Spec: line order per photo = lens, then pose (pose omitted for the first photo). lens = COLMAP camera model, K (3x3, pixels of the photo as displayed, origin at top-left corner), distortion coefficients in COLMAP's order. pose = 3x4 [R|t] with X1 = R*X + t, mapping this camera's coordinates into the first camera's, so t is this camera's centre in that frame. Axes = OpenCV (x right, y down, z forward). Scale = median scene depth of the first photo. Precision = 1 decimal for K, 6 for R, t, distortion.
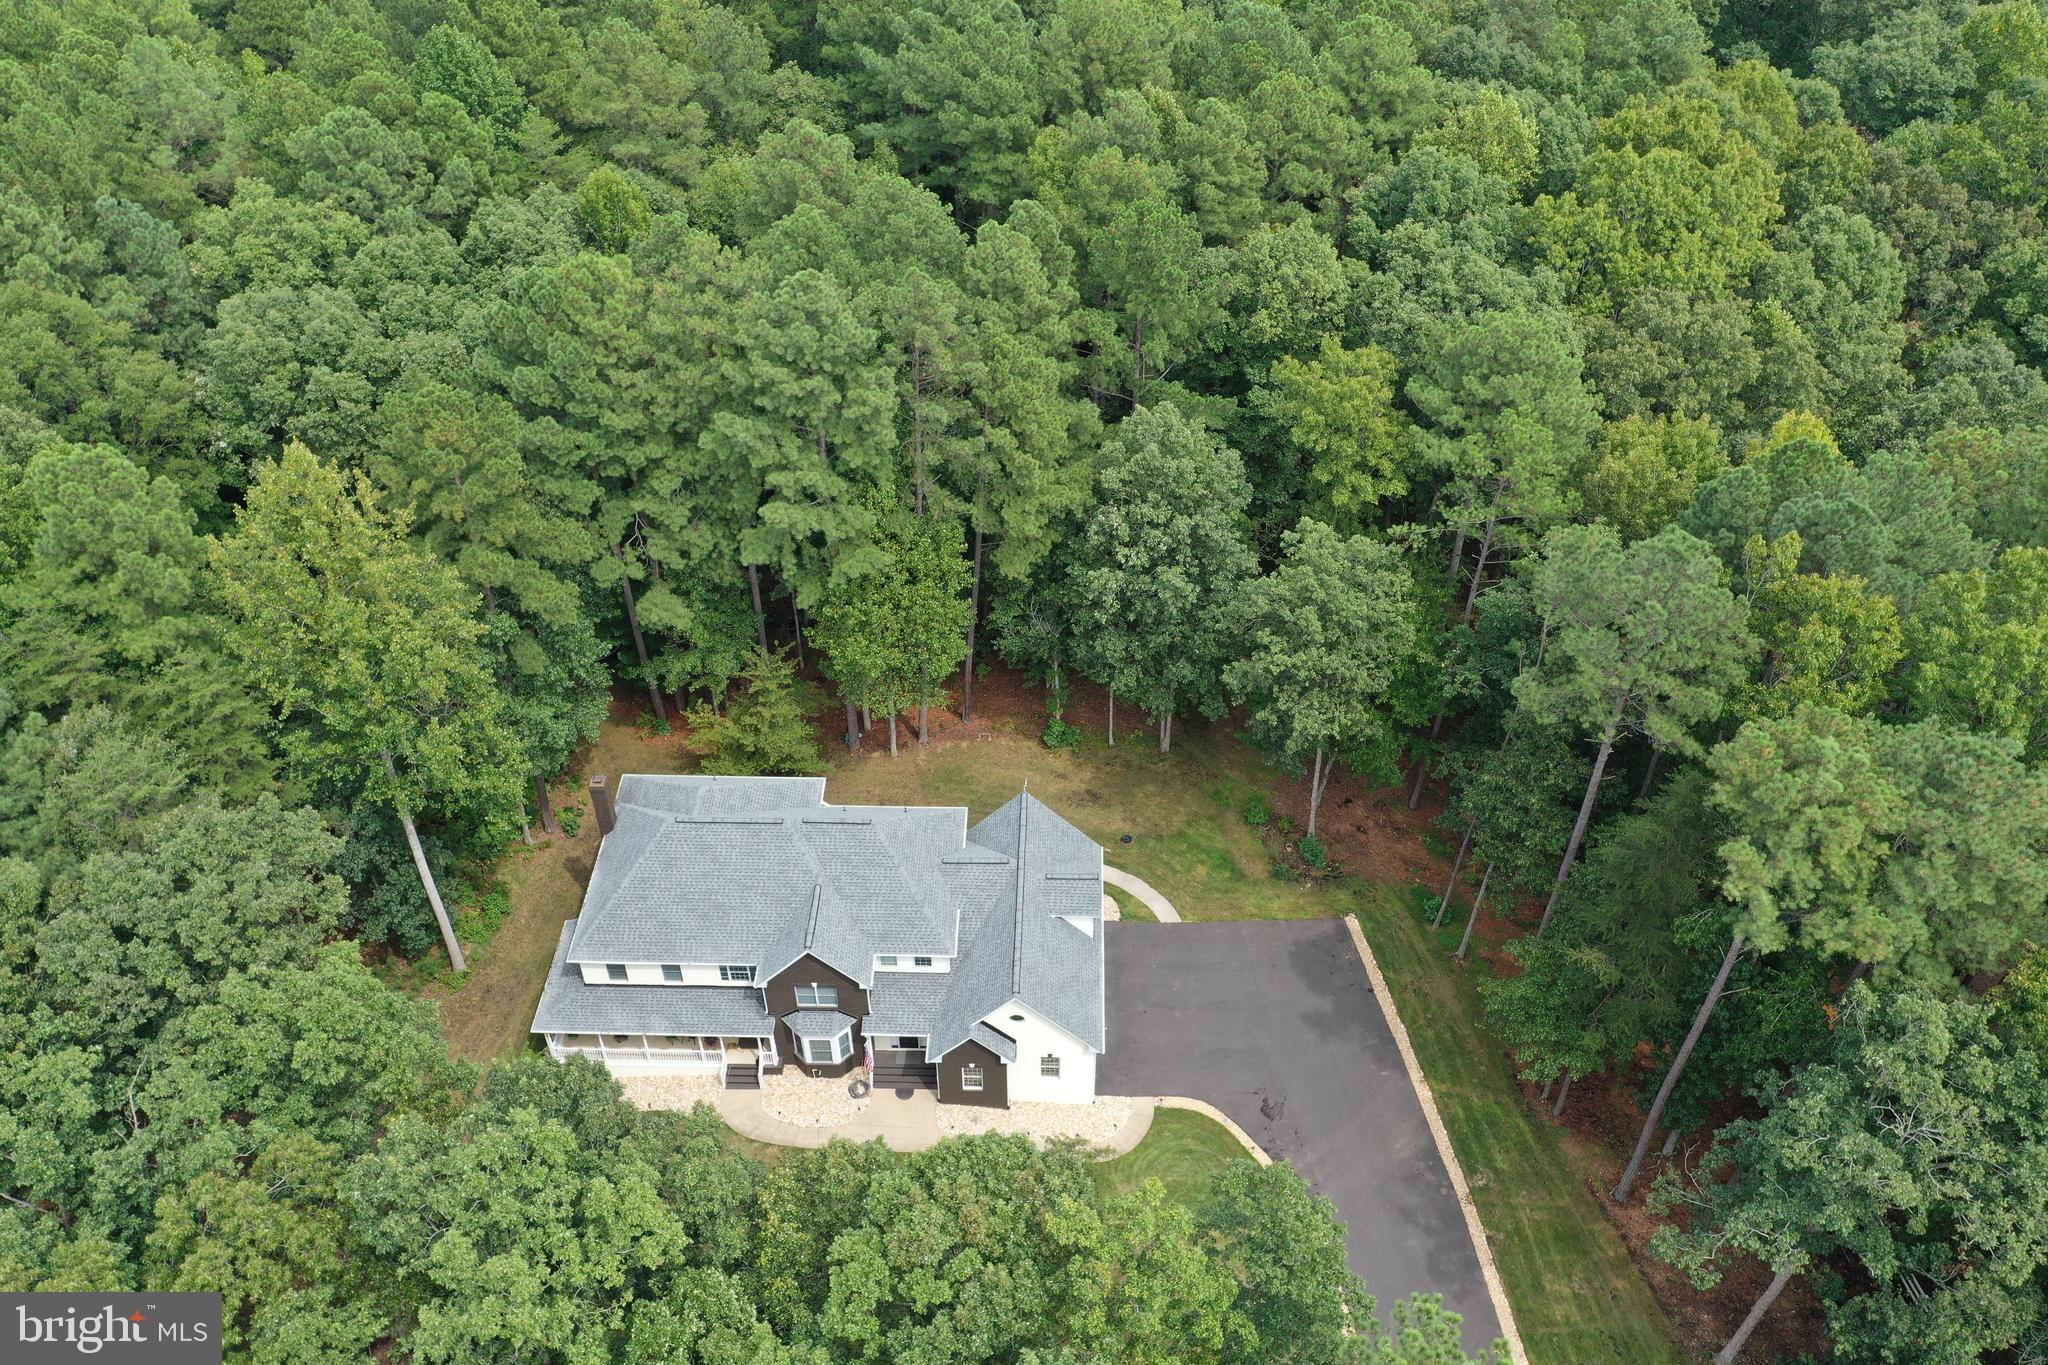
lens RADIAL K [[1633.9, 0, 1027.1], [0, 1633.9, 683.4], [0, 0, 1]] dist [0.011837, 0.007799]
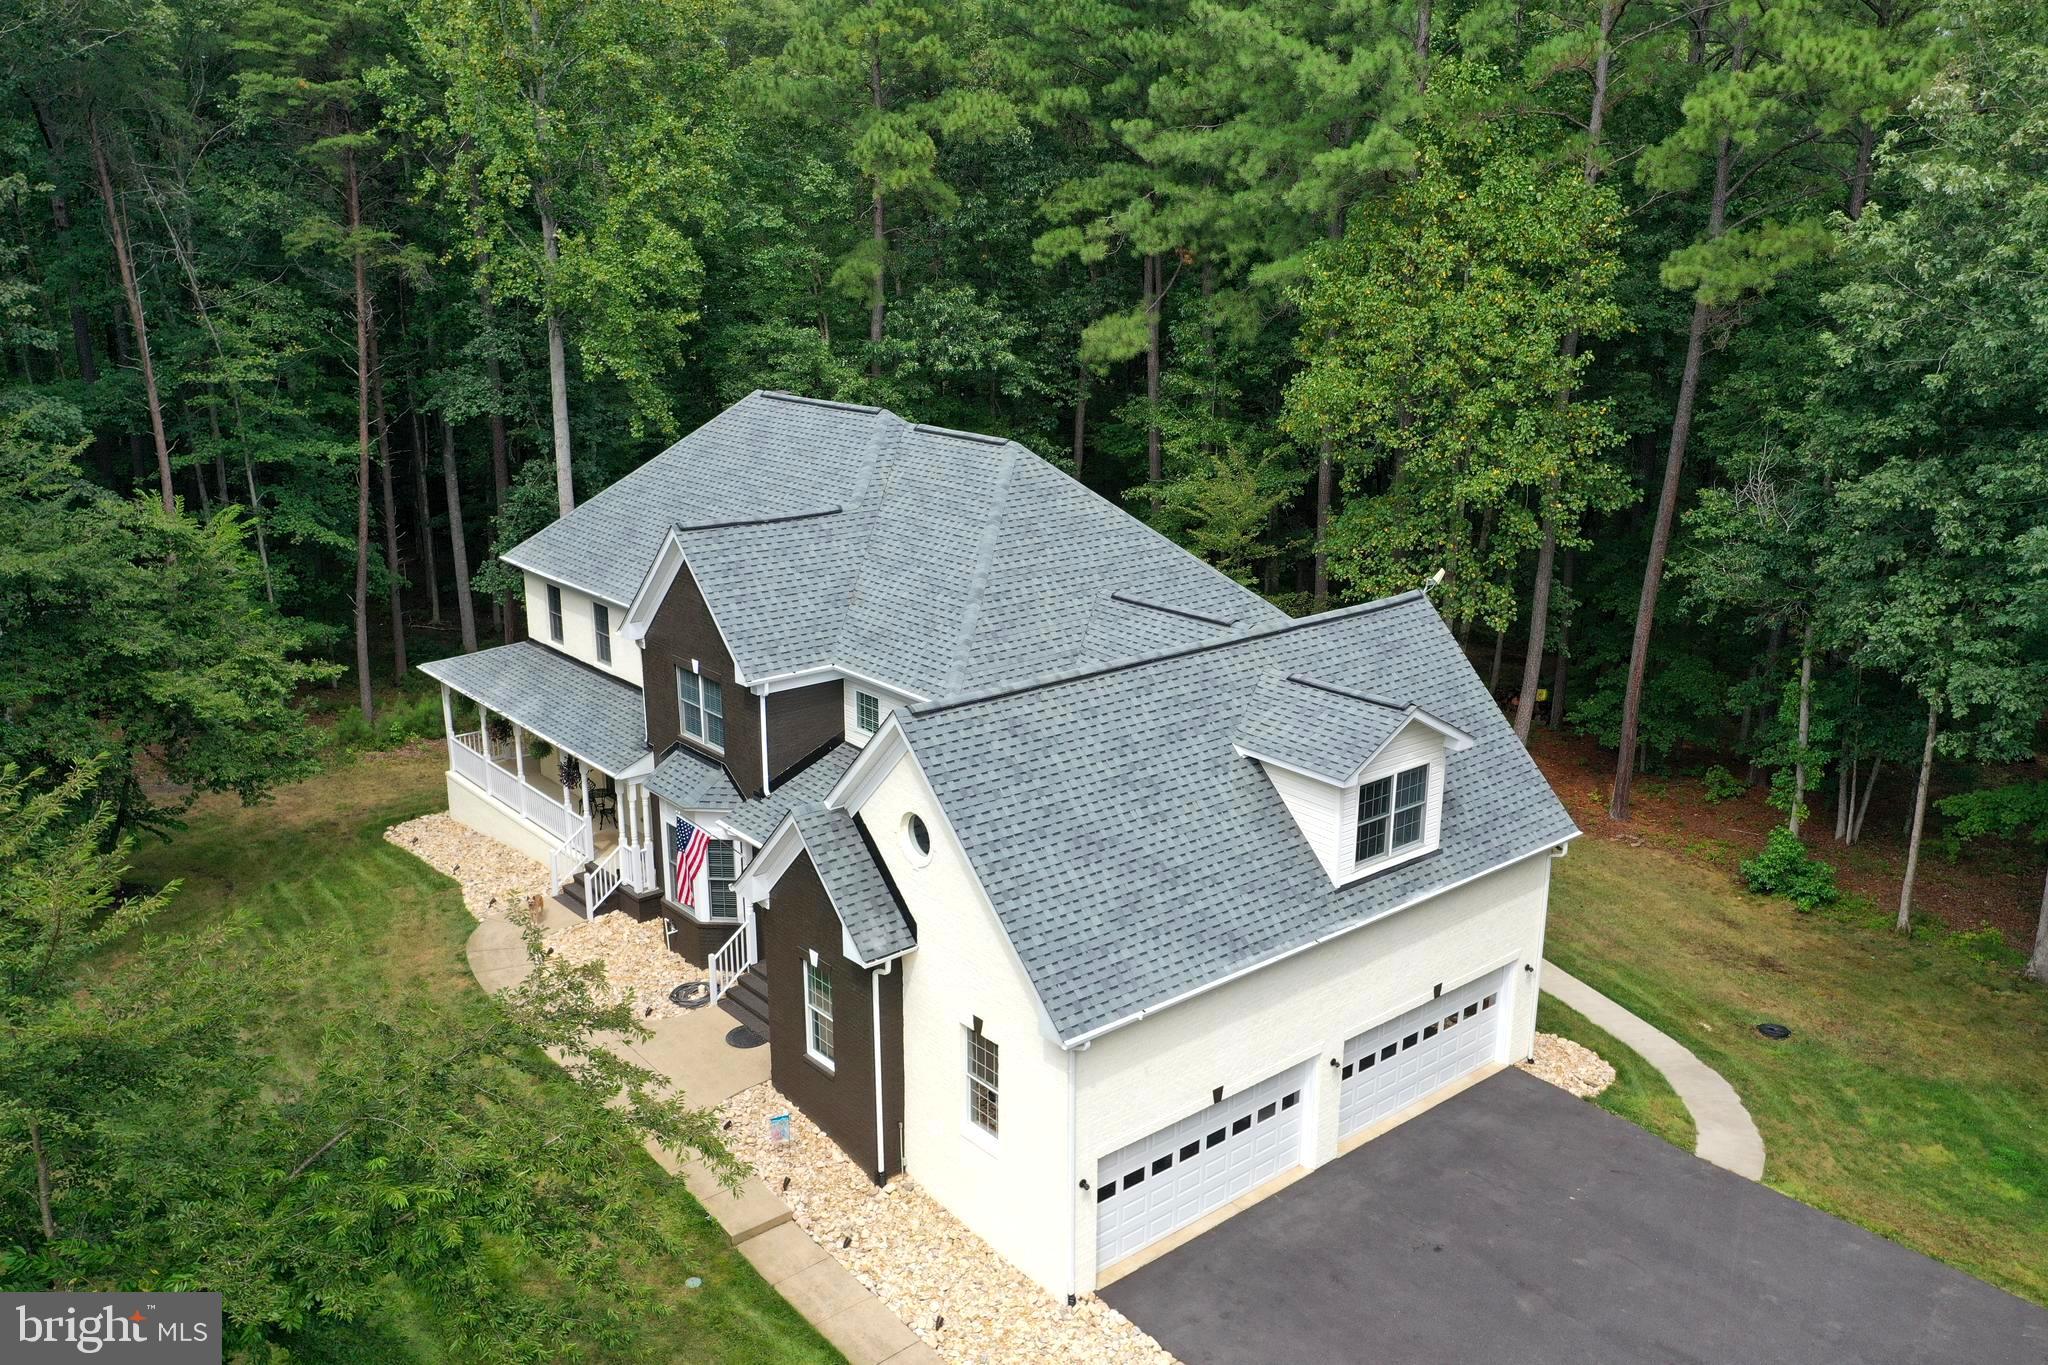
lens RADIAL K [[1633.9, 0, 1027.1], [0, 1633.9, 683.4], [0, 0, 1]] dist [0.011837, 0.007799]
pose [[0.665120, 0.212165, -0.715962, 0.234077], [-0.494701, 0.843399, -0.209642, 0.225366], [0.559363, 0.493624, 0.665919, 0.724489]]
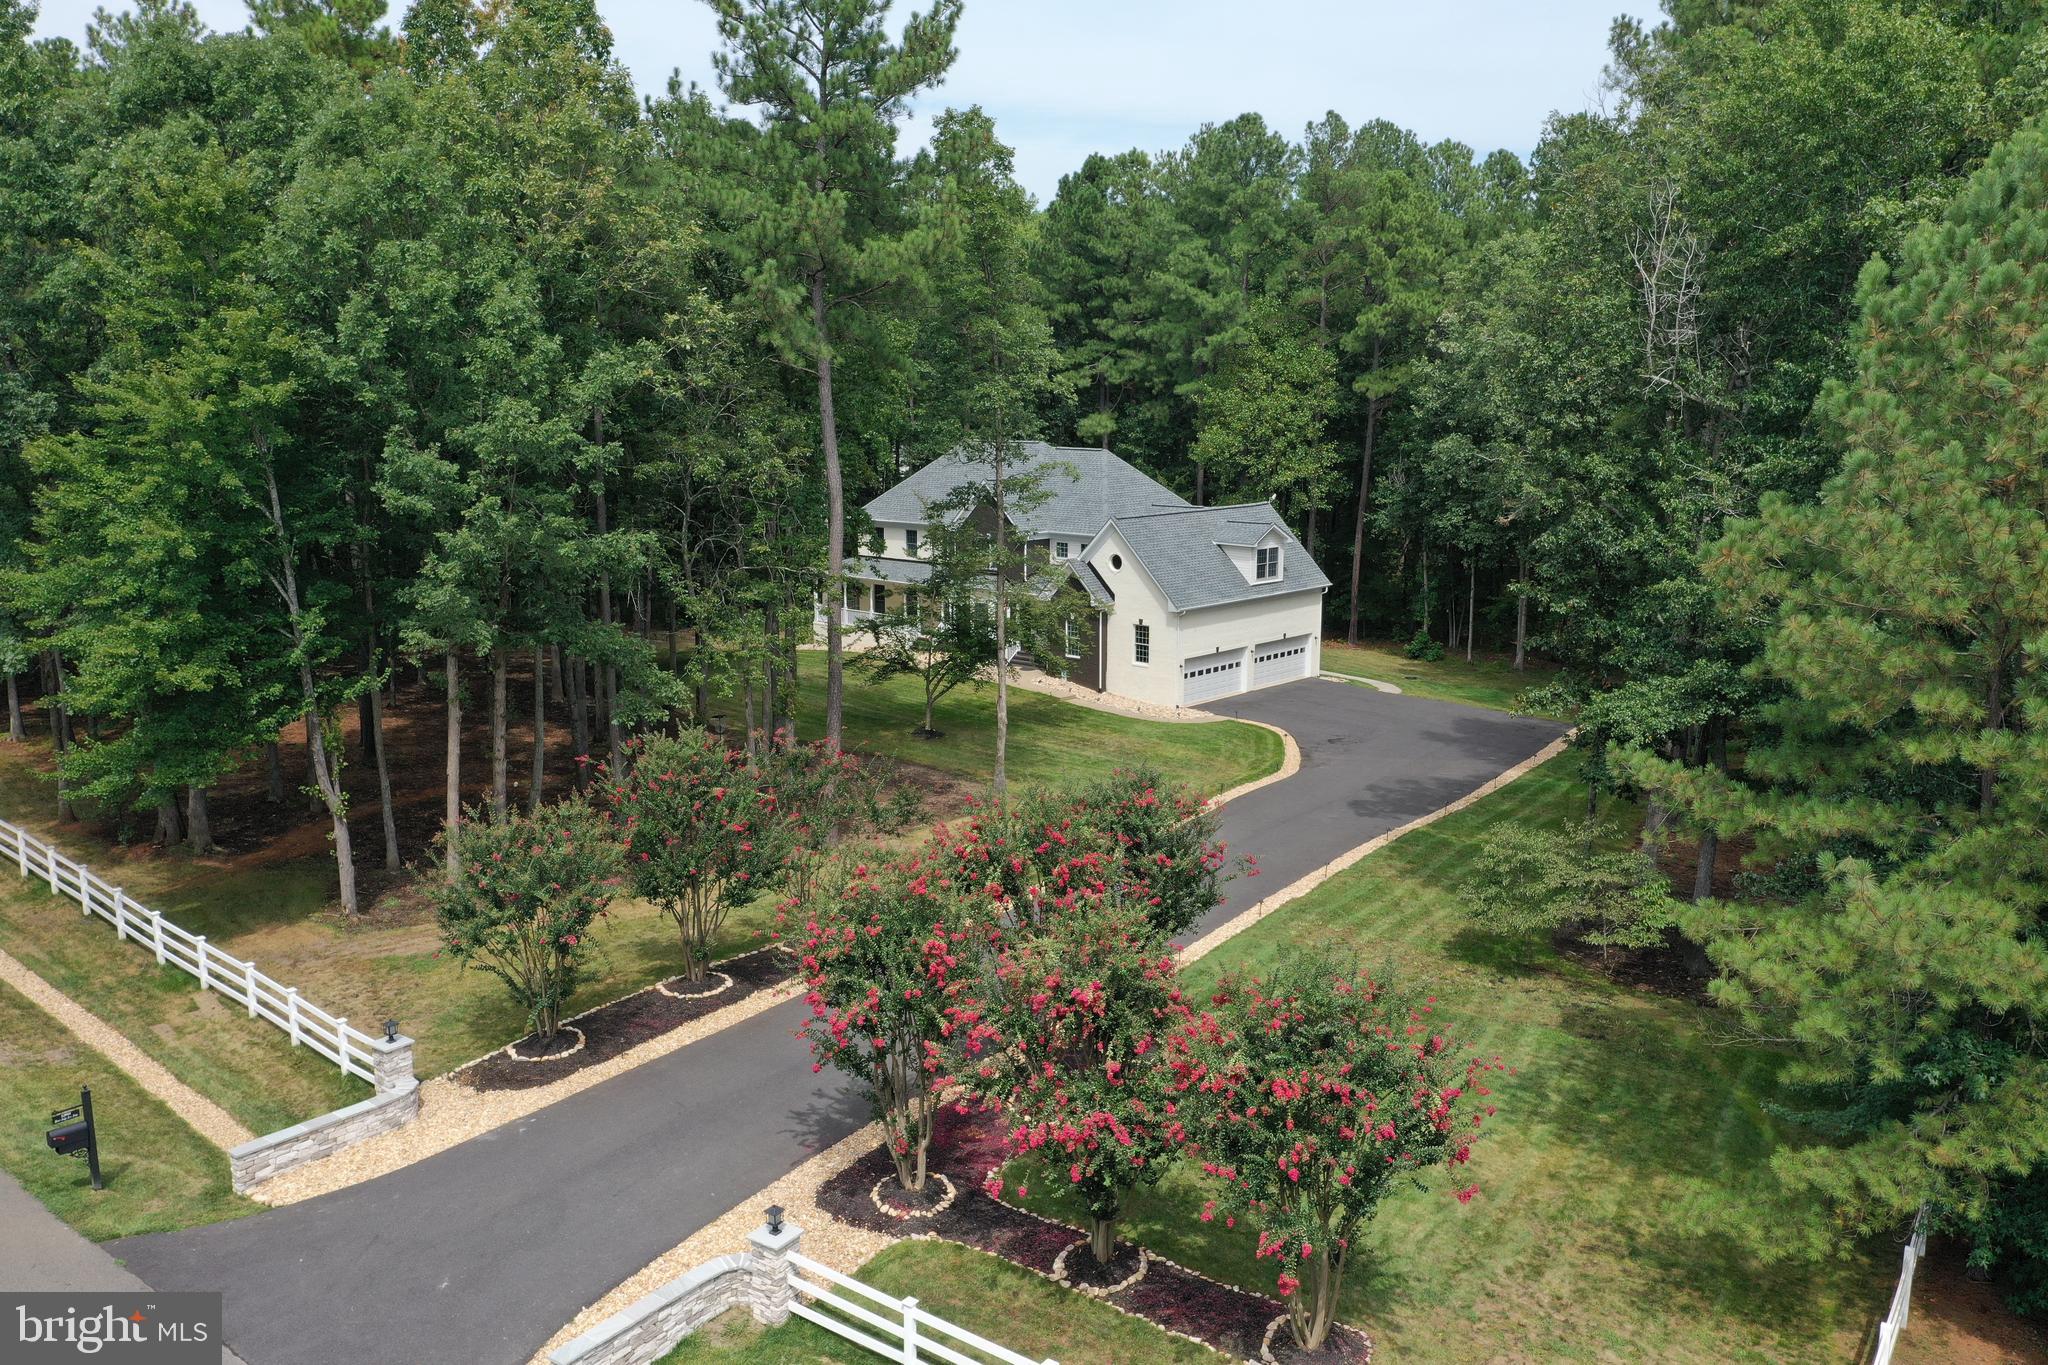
lens RADIAL K [[1633.9, 0, 1027.1], [0, 1633.9, 683.4], [0, 0, 1]] dist [0.011837, 0.007799]
pose [[0.763711, 0.121939, -0.633937, 0.574268], [-0.426150, 0.832860, -0.353185, 0.616172], [0.484914, 0.539884, 0.688029, 0.292281]]
